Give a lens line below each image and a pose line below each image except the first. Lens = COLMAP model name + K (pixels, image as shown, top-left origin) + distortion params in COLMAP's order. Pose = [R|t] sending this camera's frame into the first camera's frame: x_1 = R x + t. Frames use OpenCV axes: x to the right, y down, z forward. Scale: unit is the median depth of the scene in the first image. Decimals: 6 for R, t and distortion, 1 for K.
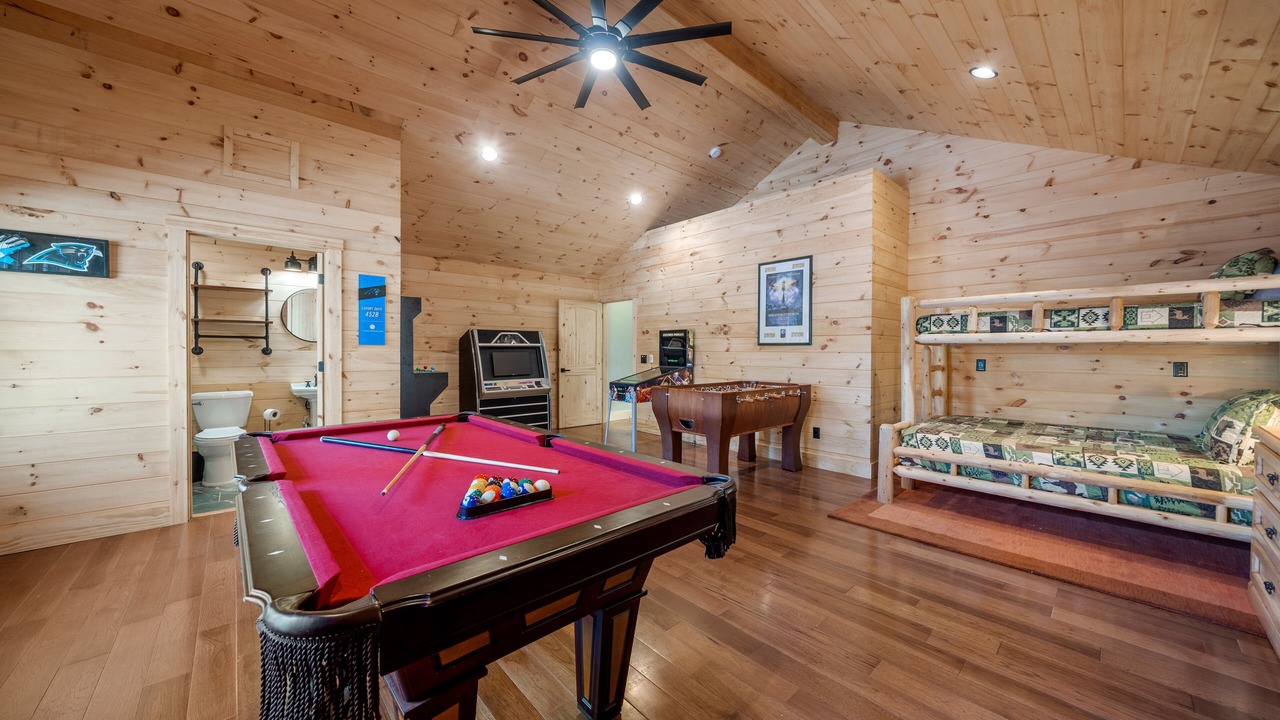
lens RADIAL K [[449.7, 0, 639.9], [0, 449.7, 354.2], [0, 0, 1]] dist [-0.000015, -0.000001]
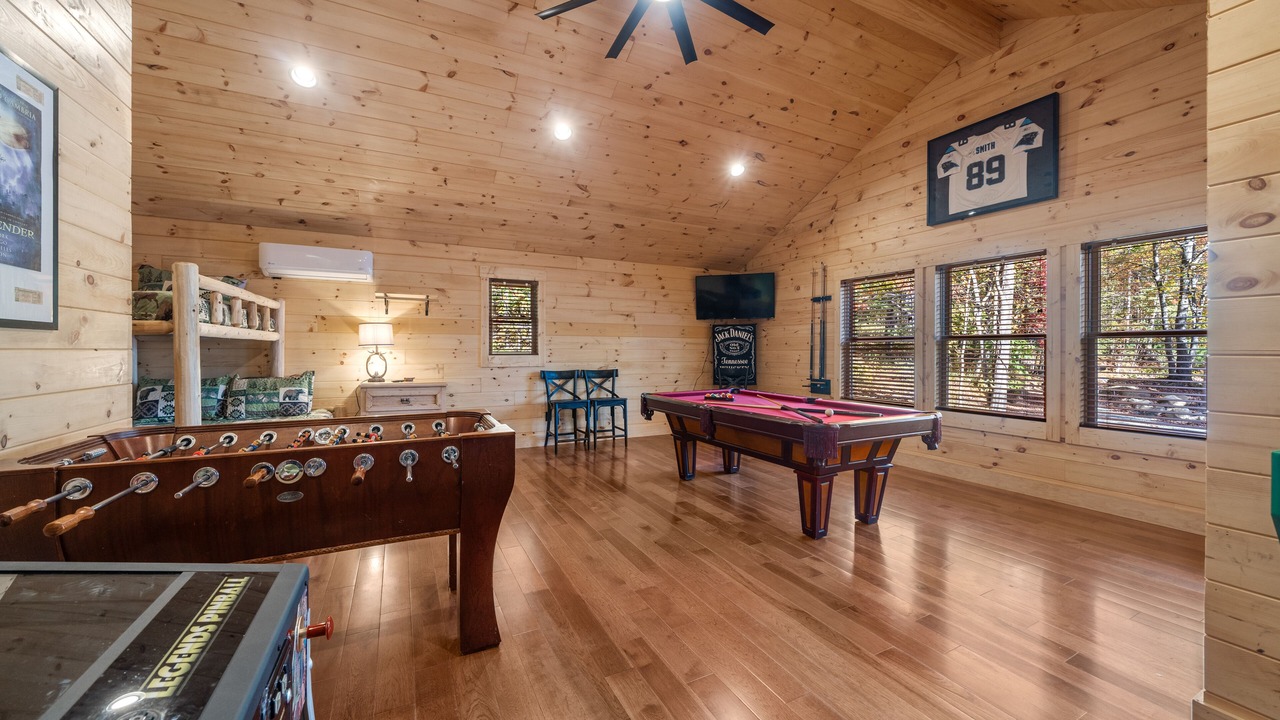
lens RADIAL K [[470.5, 0, 641.4], [0, 470.5, 352.2], [0, 0, 1]] dist [0.000084, 0.000020]
pose [[-0.958186, -0.007384, 0.286050, -0.184743], [-0.003046, 0.999874, 0.015606, -0.009284], [-0.286129, 0.014082, -0.958088, 1.221521]]
